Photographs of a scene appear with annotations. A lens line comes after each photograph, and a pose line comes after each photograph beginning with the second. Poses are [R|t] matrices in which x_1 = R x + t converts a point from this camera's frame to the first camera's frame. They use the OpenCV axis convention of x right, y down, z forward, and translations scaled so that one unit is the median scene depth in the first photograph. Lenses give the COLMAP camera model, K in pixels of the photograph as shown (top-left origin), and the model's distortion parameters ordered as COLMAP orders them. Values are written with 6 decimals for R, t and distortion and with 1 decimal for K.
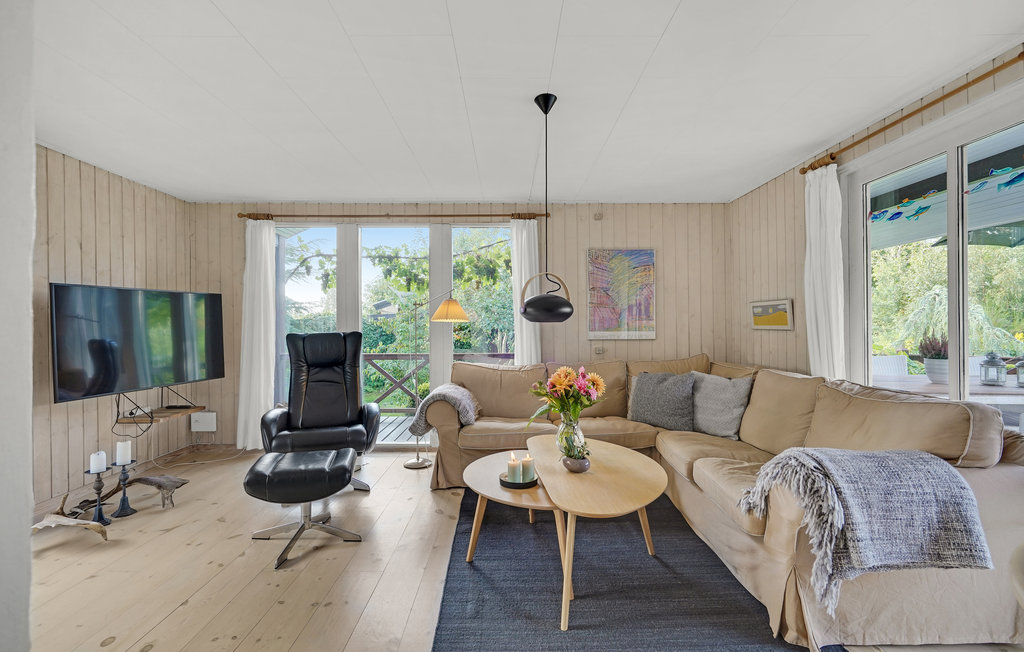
lens RADIAL K [[469.5, 0, 514.0], [0, 469.5, 322.5], [0, 0, 1]] dist [0.004232, 0.001163]
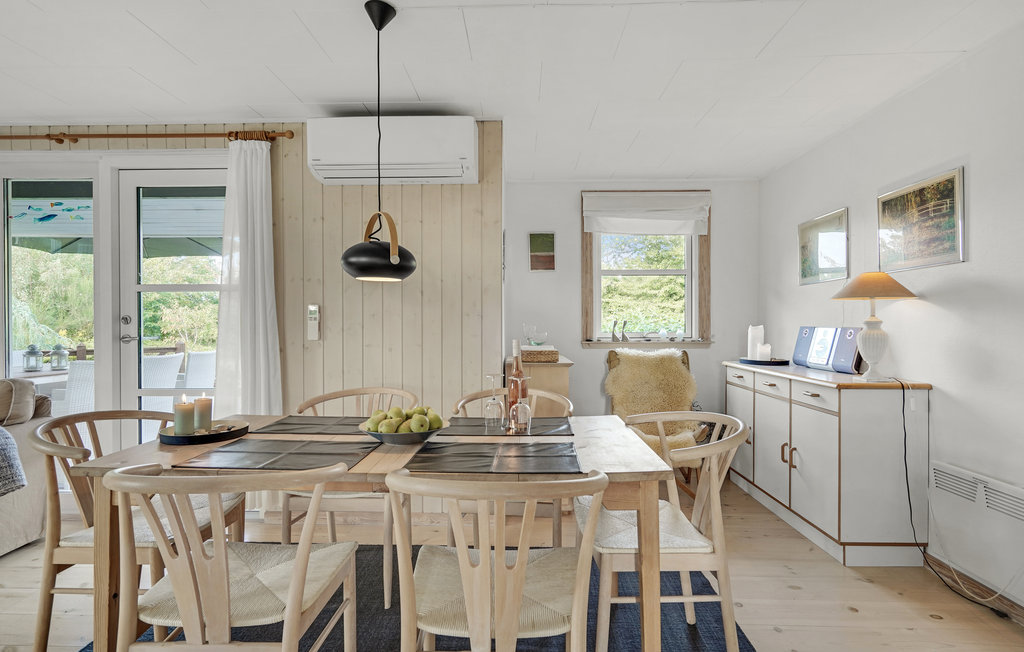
lens RADIAL K [[514.3, 0, 508.9], [0, 514.3, 331.3], [0, 0, 1]] dist [-0.001867, 0.000331]
pose [[0.039822, -0.012708, 0.999126, -0.191776], [-0.010840, 0.999855, 0.013150, -0.001435], [-0.999148, -0.011354, 0.039679, -0.205301]]
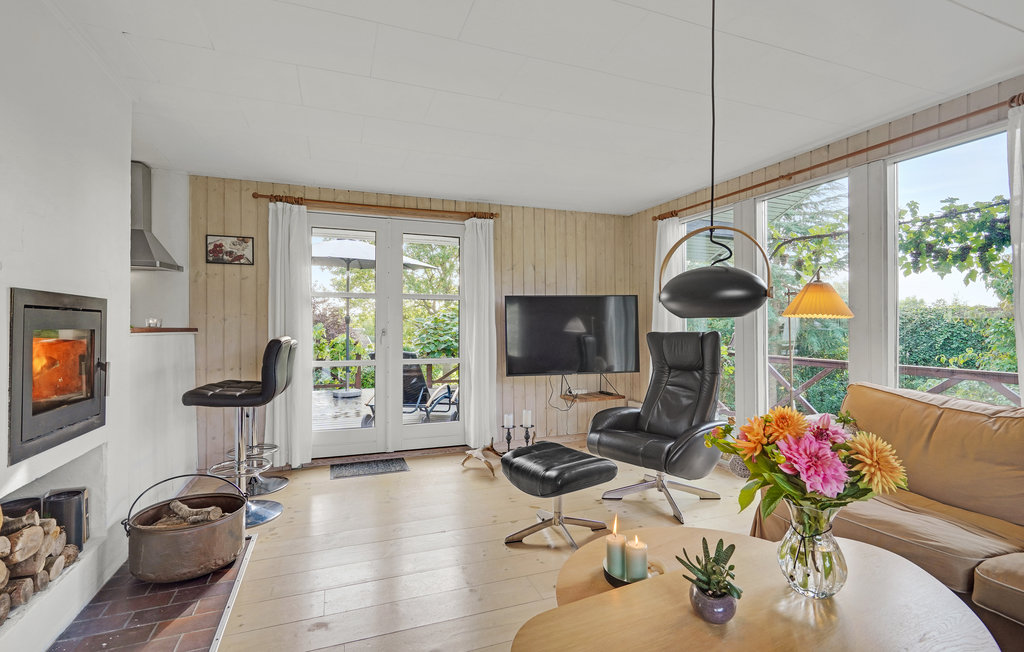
lens RADIAL K [[469.5, 0, 508.8], [0, 469.5, 326.7], [0, 0, 1]] dist [0.004232, 0.001163]
pose [[0.338919, 0.004668, -0.940804, 0.299514], [0.006243, 0.999955, 0.007210, 0.002381], [0.940795, -0.008317, 0.338875, 0.355349]]
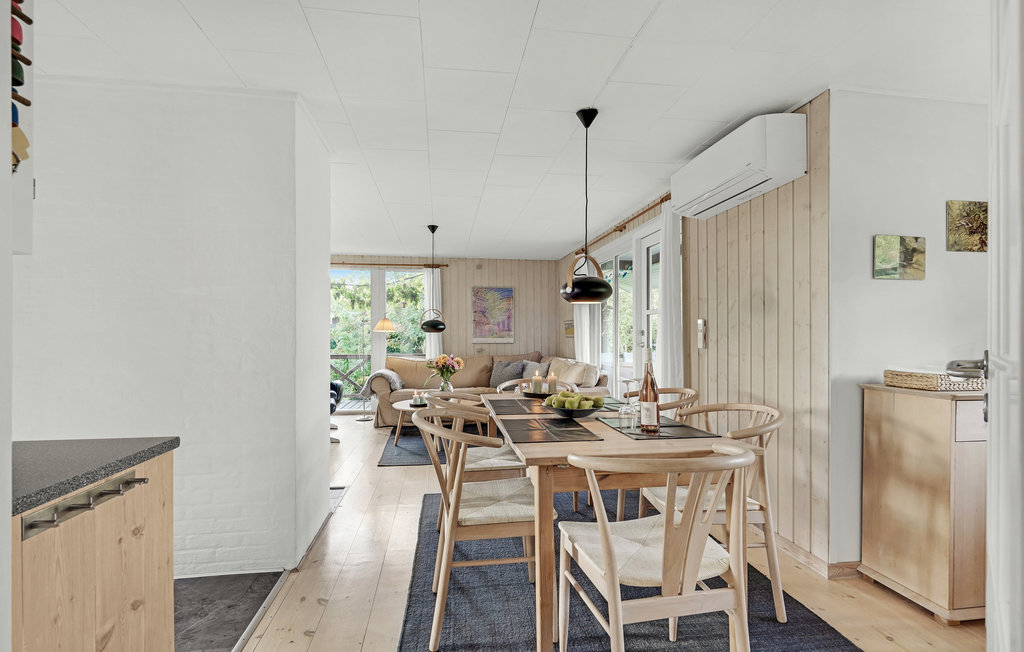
lens RADIAL K [[469.5, 0, 505.8], [0, 469.5, 340.3], [0, 0, 1]] dist [0.004232, 0.001163]
pose [[0.992213, 0.002267, 0.124533, 0.074903], [-0.004498, 0.999834, 0.017637, -0.002919], [-0.124472, -0.018060, 0.992059, -0.645593]]
